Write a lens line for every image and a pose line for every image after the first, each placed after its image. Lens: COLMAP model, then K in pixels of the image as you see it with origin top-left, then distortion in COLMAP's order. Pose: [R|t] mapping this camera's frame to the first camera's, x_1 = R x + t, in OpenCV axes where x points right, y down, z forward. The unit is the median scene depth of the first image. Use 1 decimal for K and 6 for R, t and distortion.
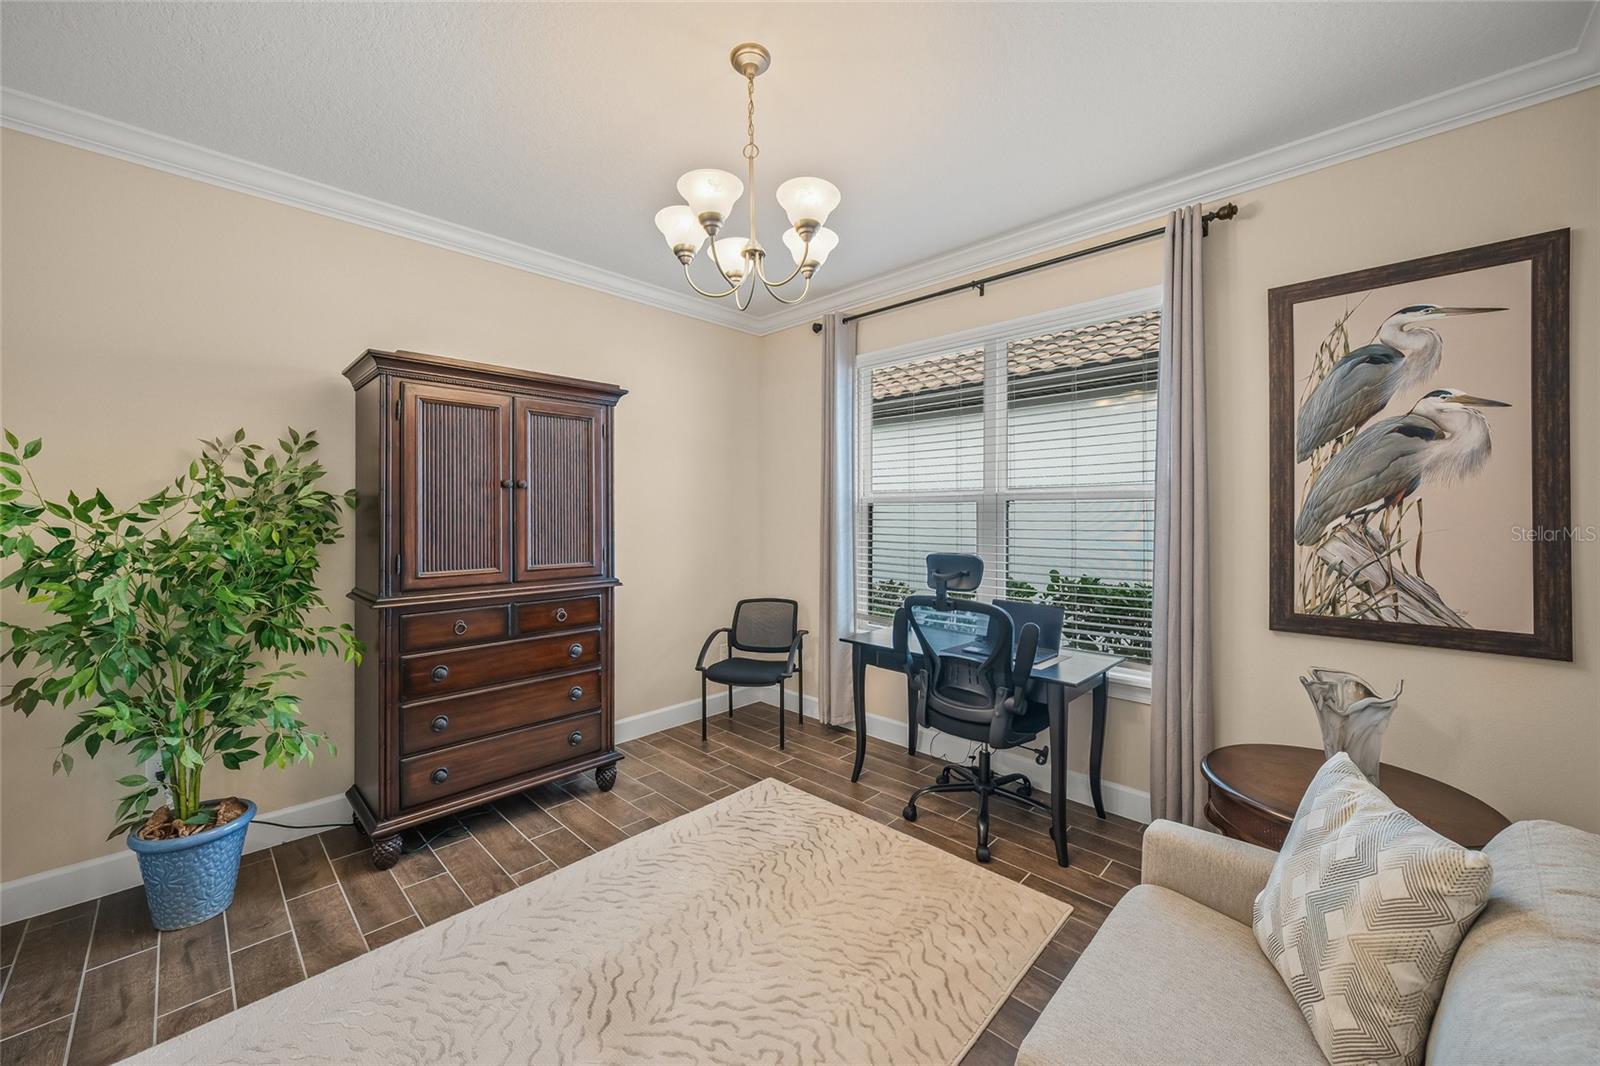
lens RADIAL K [[597.6, 0, 787.4], [0, 597.6, 518.4], [0, 0, 1]] dist [-0.008023, 0.002659]
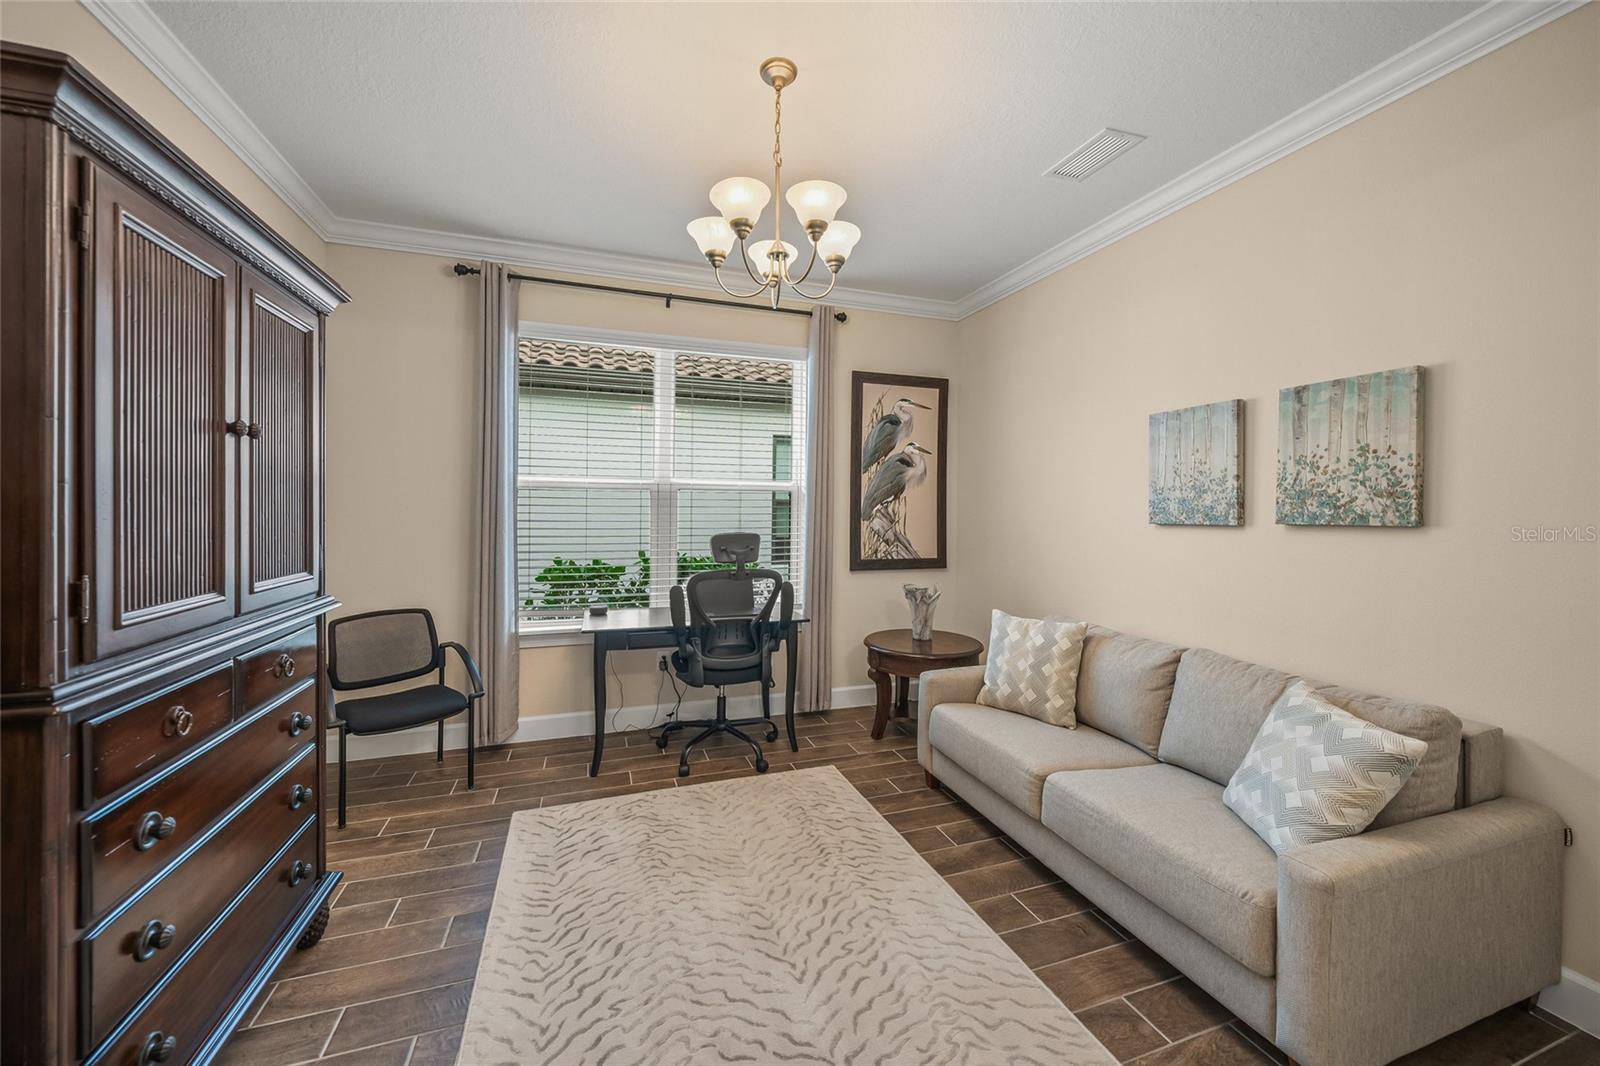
lens RADIAL K [[597.6, 0, 785.8], [0, 597.6, 522.2], [0, 0, 1]] dist [-0.008023, 0.002659]
pose [[0.461533, -0.017752, 0.886945, -0.850896], [-0.001583, 0.999782, 0.020834, 0.013538], [-0.887122, -0.011020, 0.461404, 0.404959]]
